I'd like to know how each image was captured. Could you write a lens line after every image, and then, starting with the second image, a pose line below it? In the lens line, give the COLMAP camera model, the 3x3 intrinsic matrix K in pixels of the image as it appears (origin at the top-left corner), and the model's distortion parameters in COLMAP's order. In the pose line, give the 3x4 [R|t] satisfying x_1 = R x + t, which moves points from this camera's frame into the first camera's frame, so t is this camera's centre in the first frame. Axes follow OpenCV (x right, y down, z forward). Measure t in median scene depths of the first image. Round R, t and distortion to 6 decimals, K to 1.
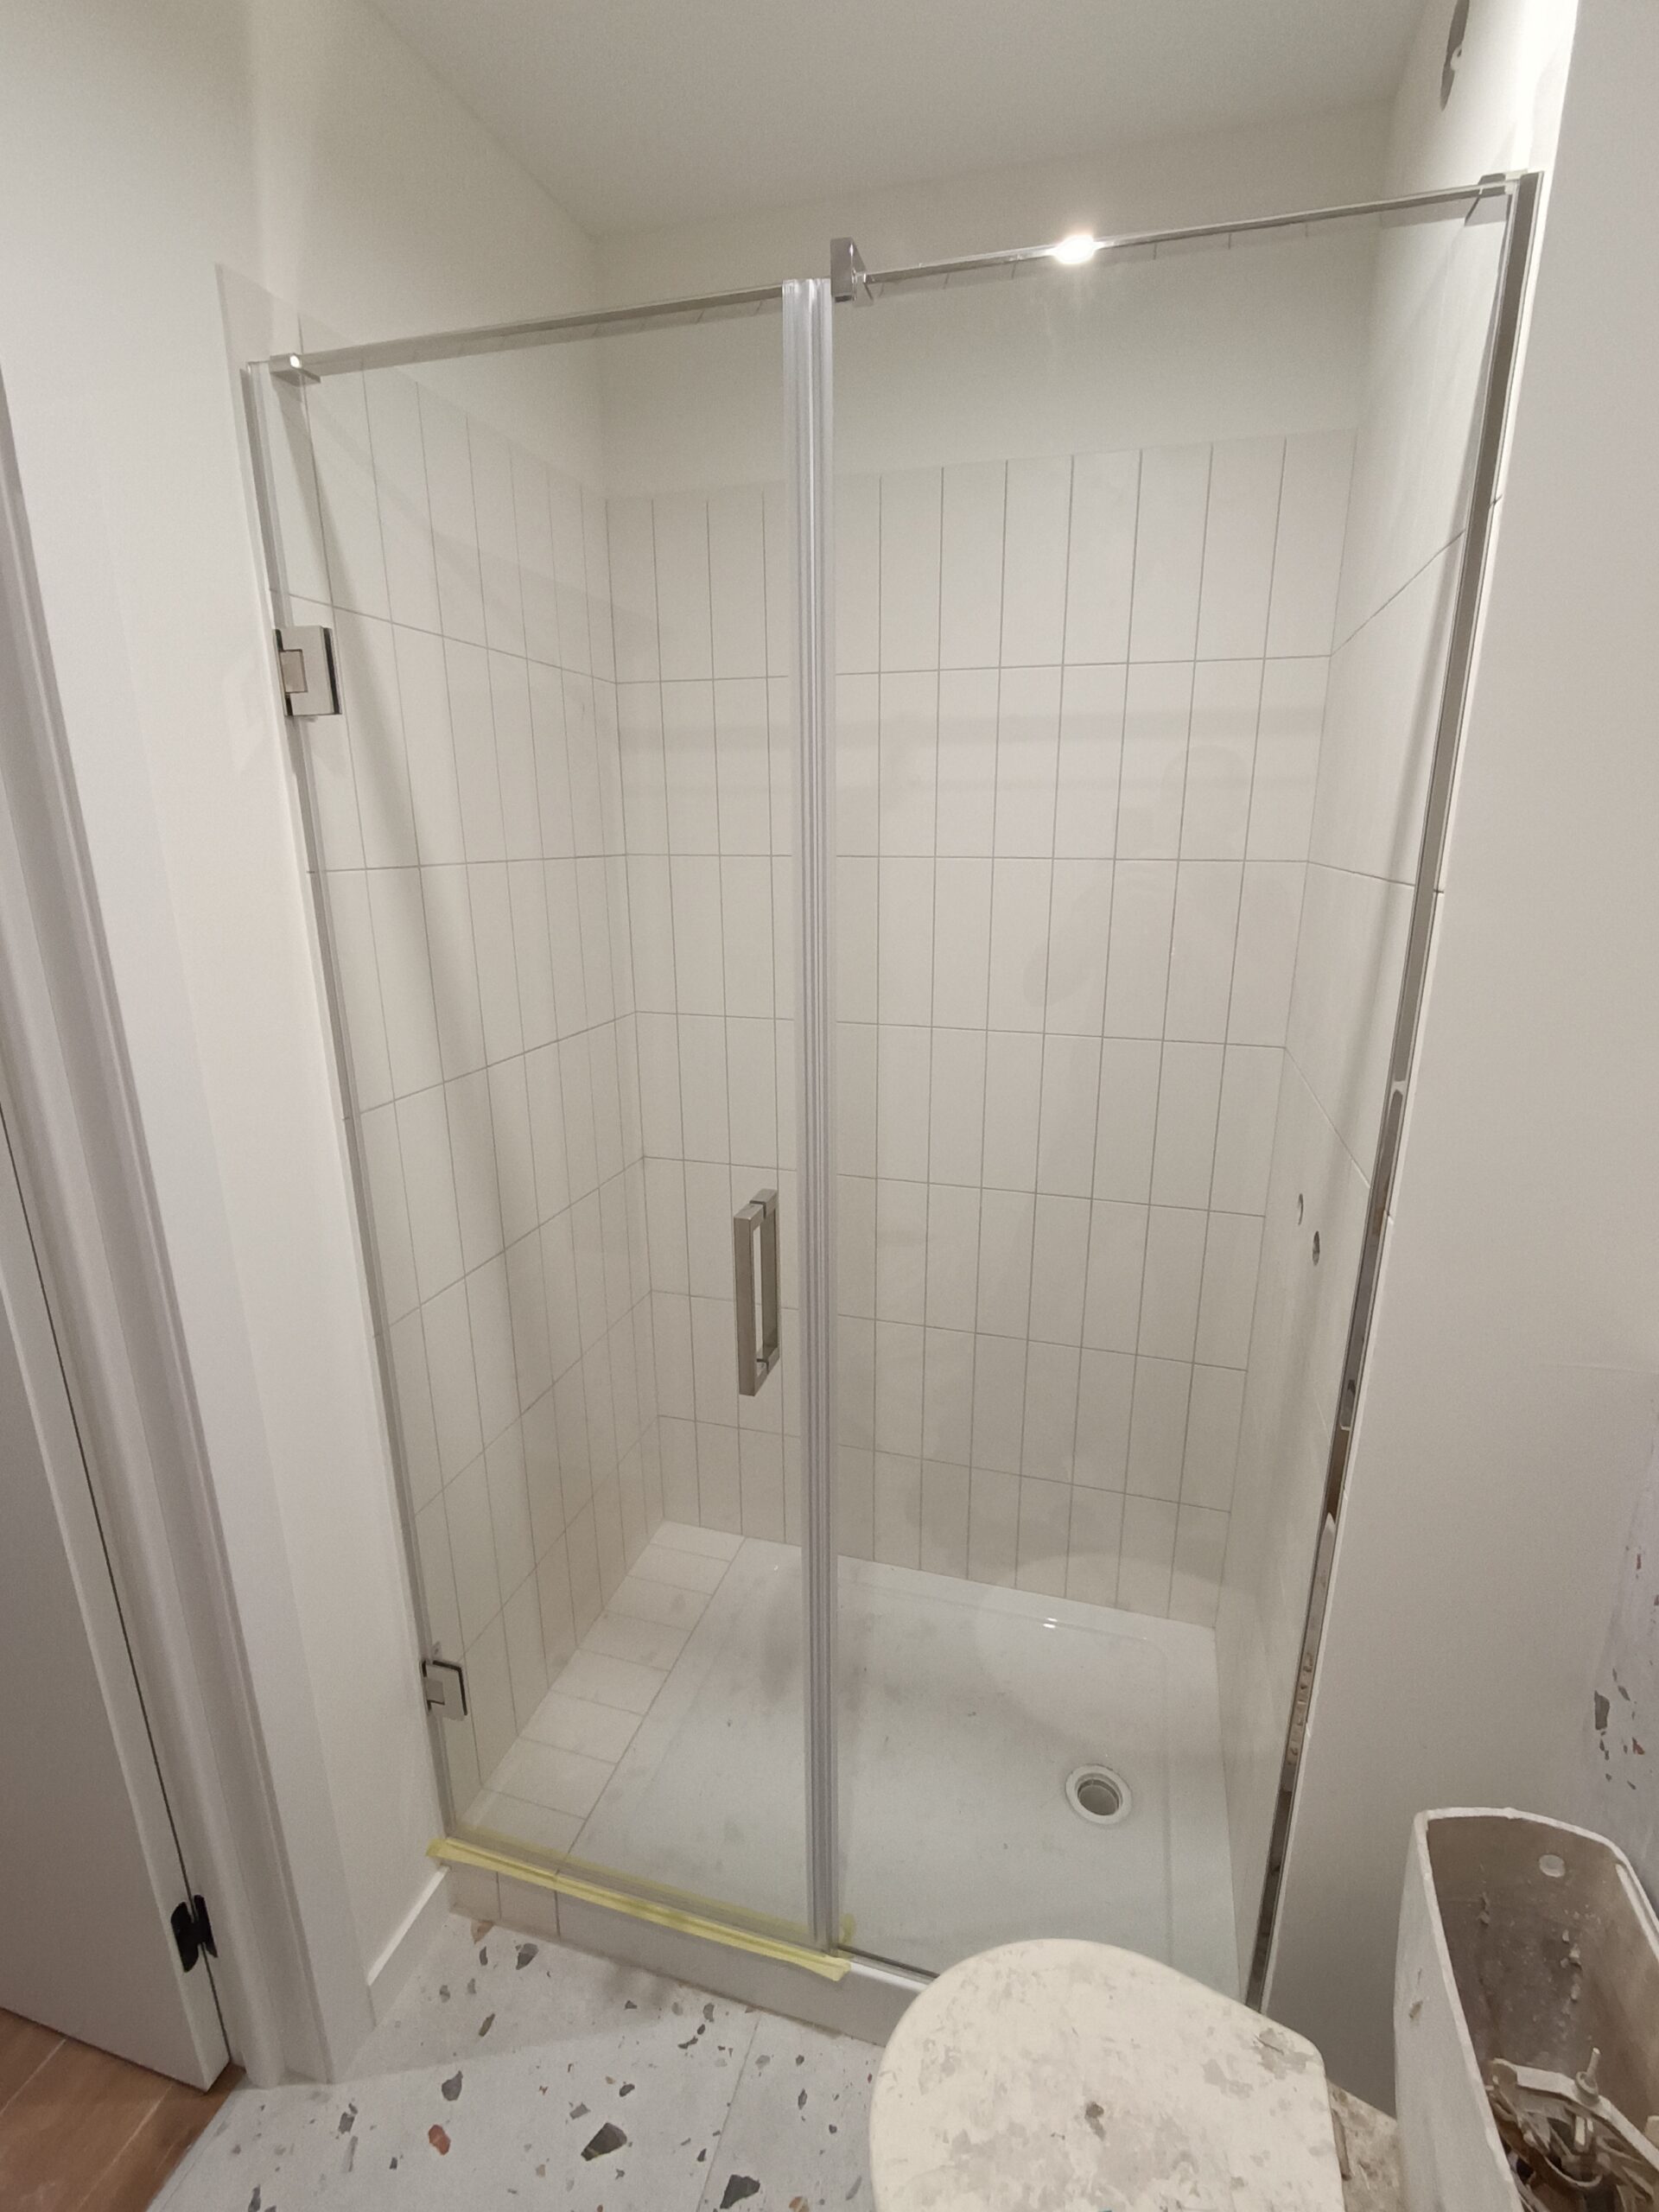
lens RADIAL K [[992.6, 0, 829.5], [0, 992.6, 1106.0], [0, 0, 1]] dist [0.001937, 0.001310]
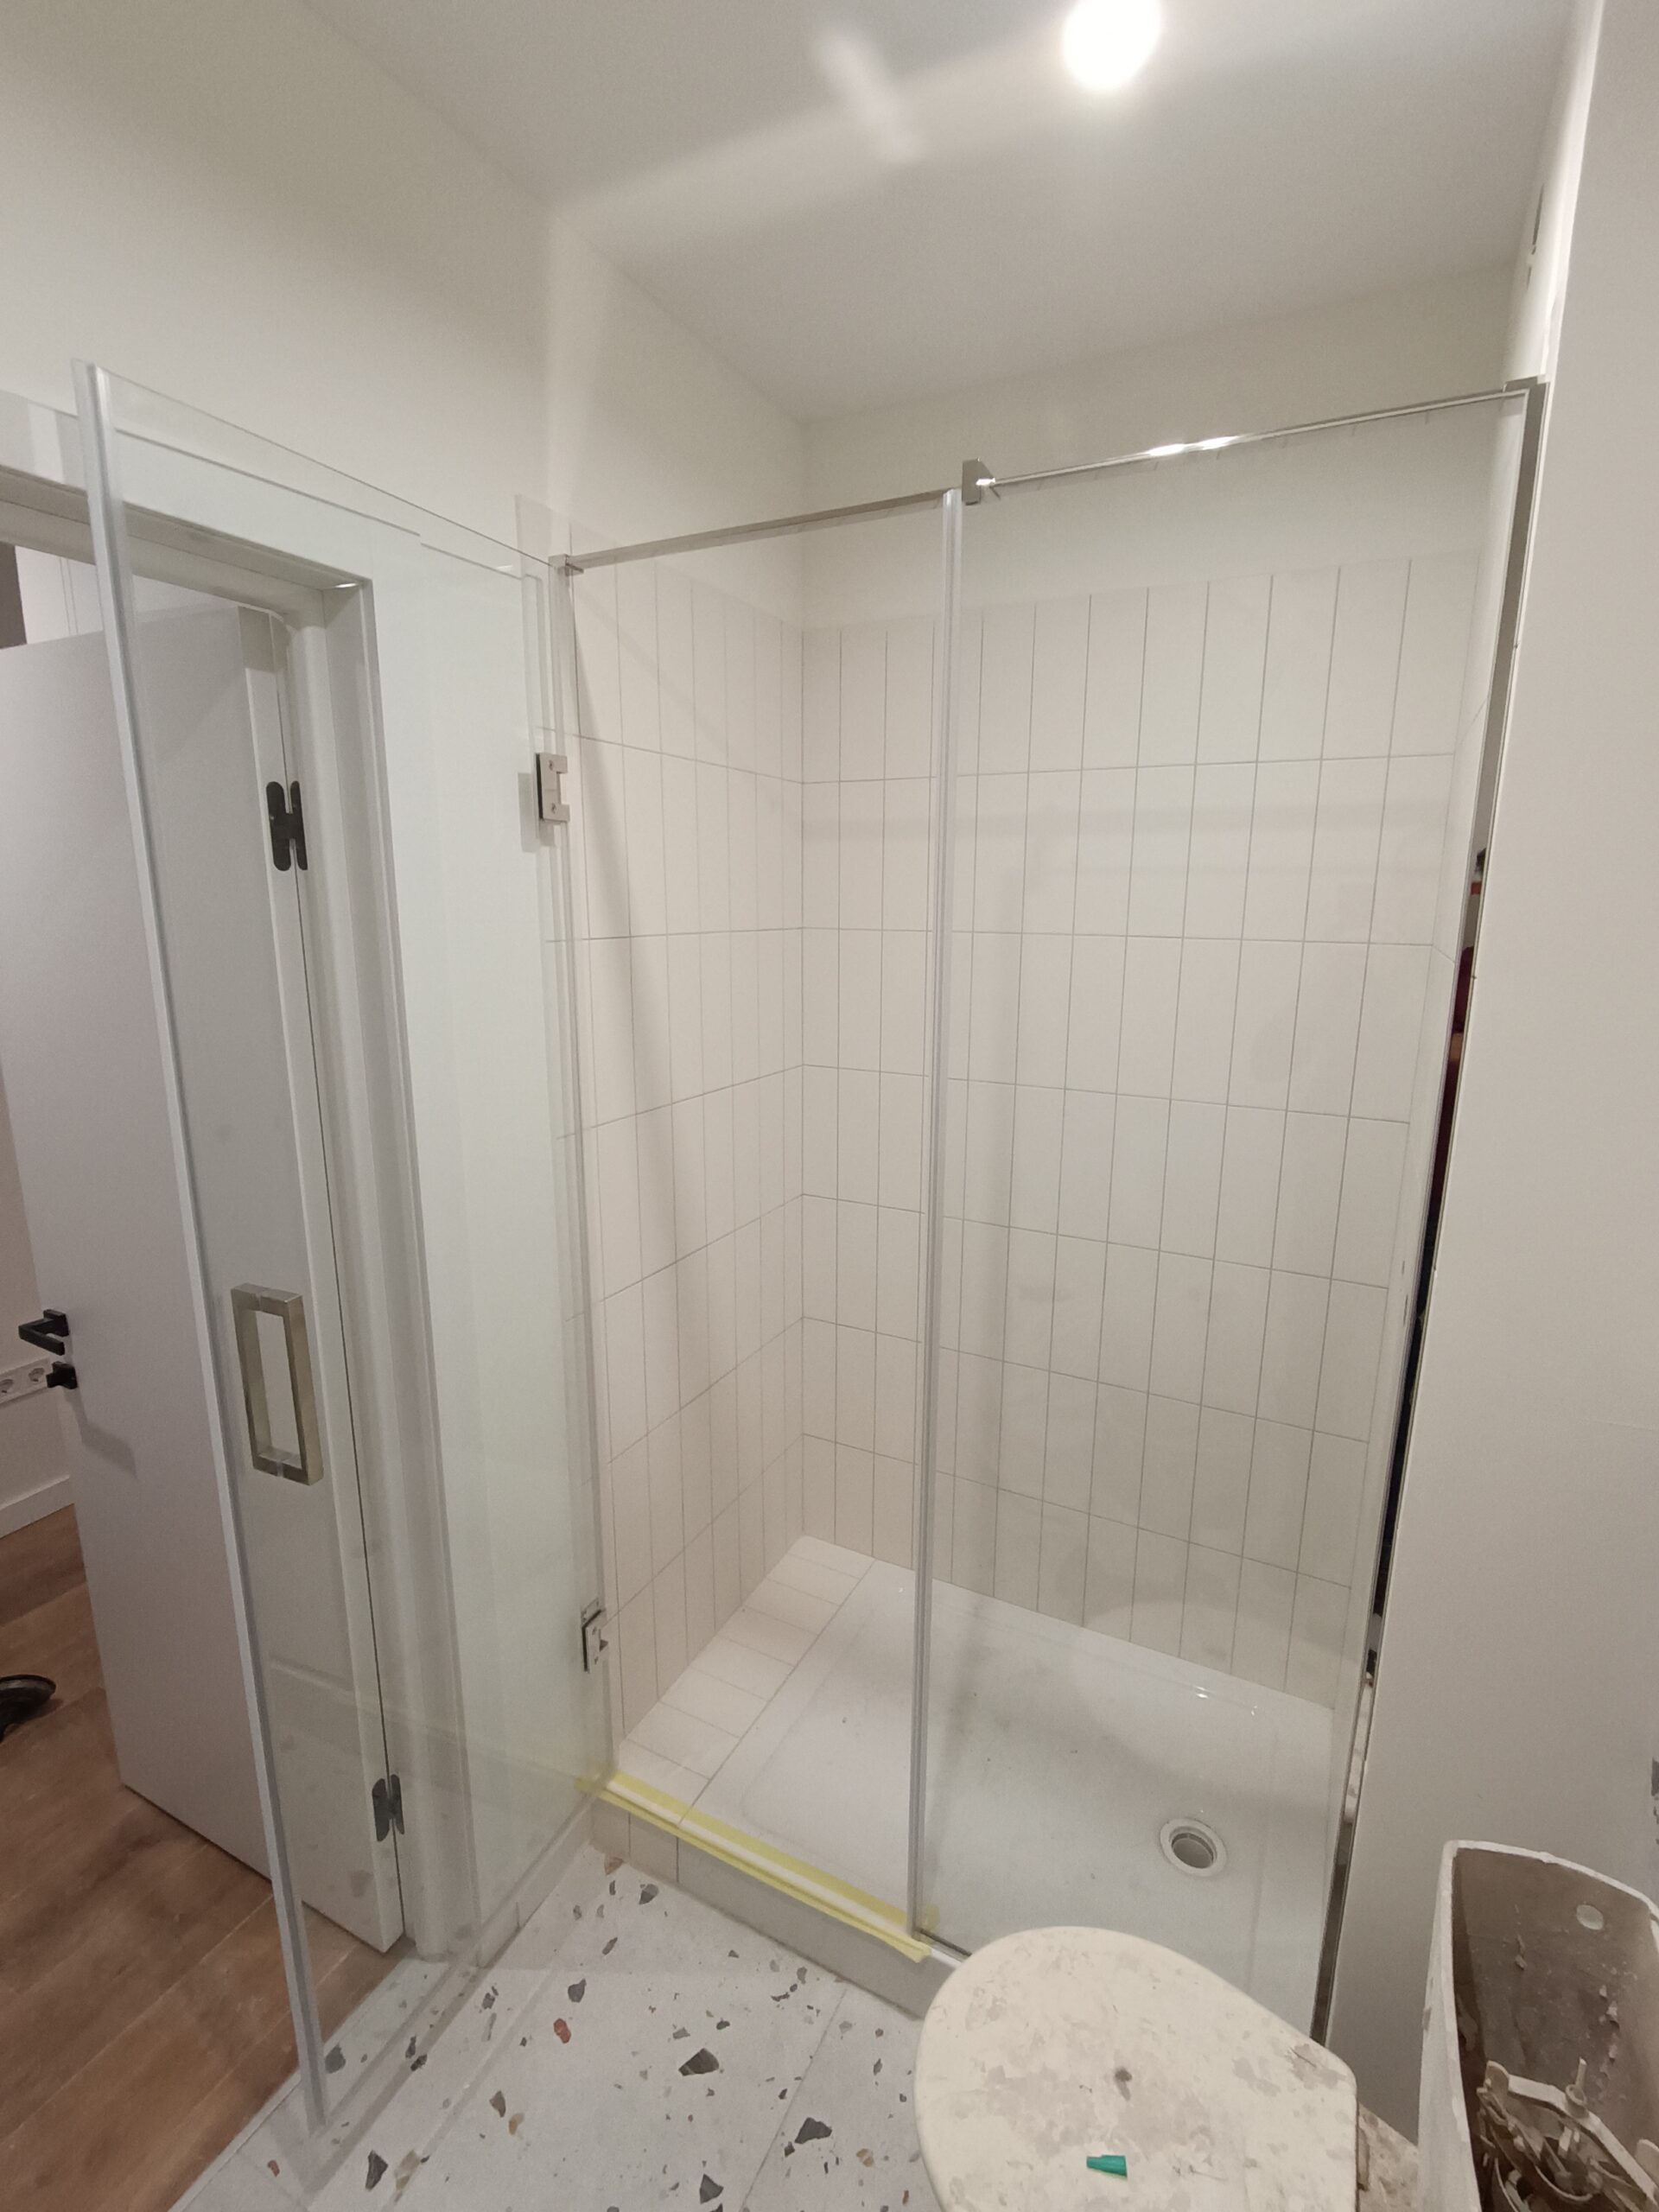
lens RADIAL K [[1011.9, 0, 829.5], [0, 1011.9, 1106.0], [0, 0, 1]] dist [0.013770, -0.001117]
pose [[0.979682, 0.047856, -0.194762, 0.104412], [-0.061084, 0.996175, -0.062485, 0.037738], [0.191027, 0.073112, 0.978858, -0.206066]]
